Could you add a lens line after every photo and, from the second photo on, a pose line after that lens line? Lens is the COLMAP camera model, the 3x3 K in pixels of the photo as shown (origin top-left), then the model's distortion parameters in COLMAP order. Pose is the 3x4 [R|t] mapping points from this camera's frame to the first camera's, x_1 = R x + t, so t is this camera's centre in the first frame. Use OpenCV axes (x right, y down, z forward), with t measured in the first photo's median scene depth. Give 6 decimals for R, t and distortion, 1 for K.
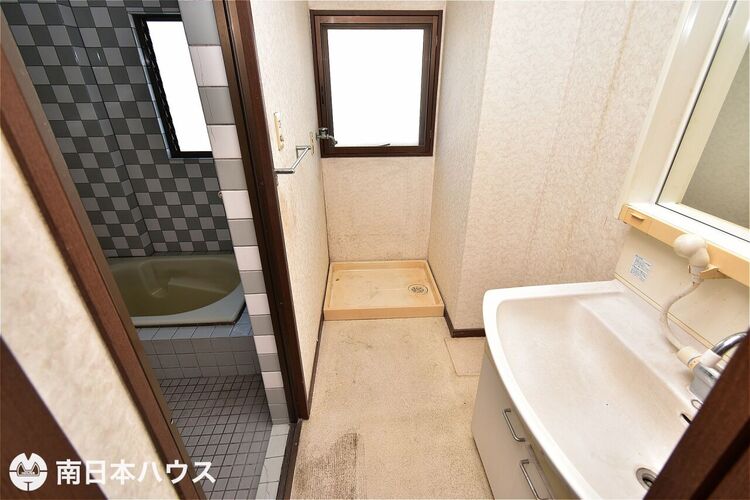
lens RADIAL K [[329.8, 0, 377.5], [0, 329.8, 246.0], [0, 0, 1]] dist [-0.000204, 0.000267]
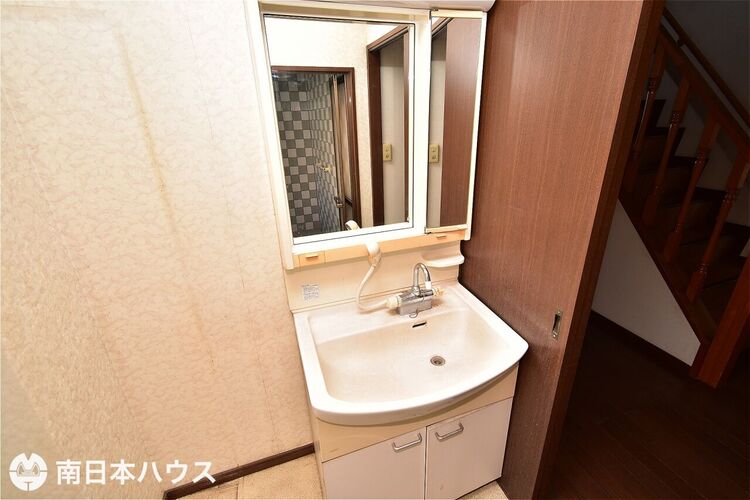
lens RADIAL K [[329.8, 0, 376.8], [0, 329.8, 247.9], [0, 0, 1]] dist [-0.000204, 0.000267]
pose [[-0.281895, -0.339163, 0.897498, -0.134599], [0.454748, 0.776458, 0.436254, -0.200083], [-0.844831, 0.531113, -0.064646, 0.321815]]
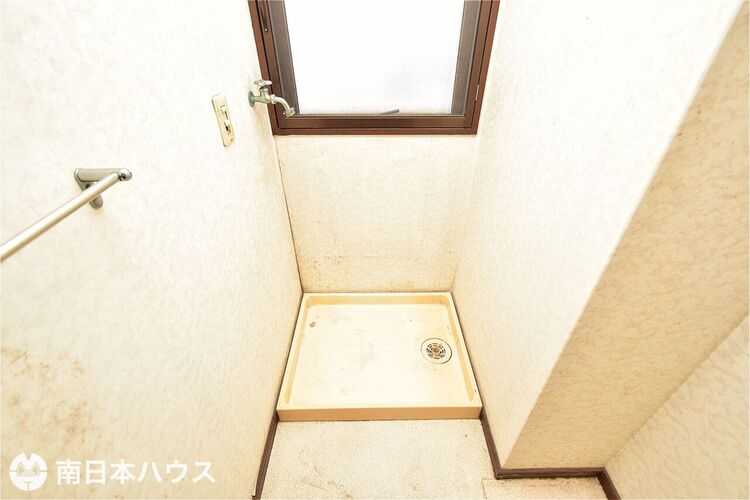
lens RADIAL K [[329.8, 0, 379.5], [0, 329.8, 246.8], [0, 0, 1]] dist [-0.000204, 0.000267]
pose [[0.999369, 0.027744, -0.022199, 0.022116], [-0.023796, 0.986555, 0.161688, -0.165124], [0.026387, -0.161058, 0.986592, 0.402014]]
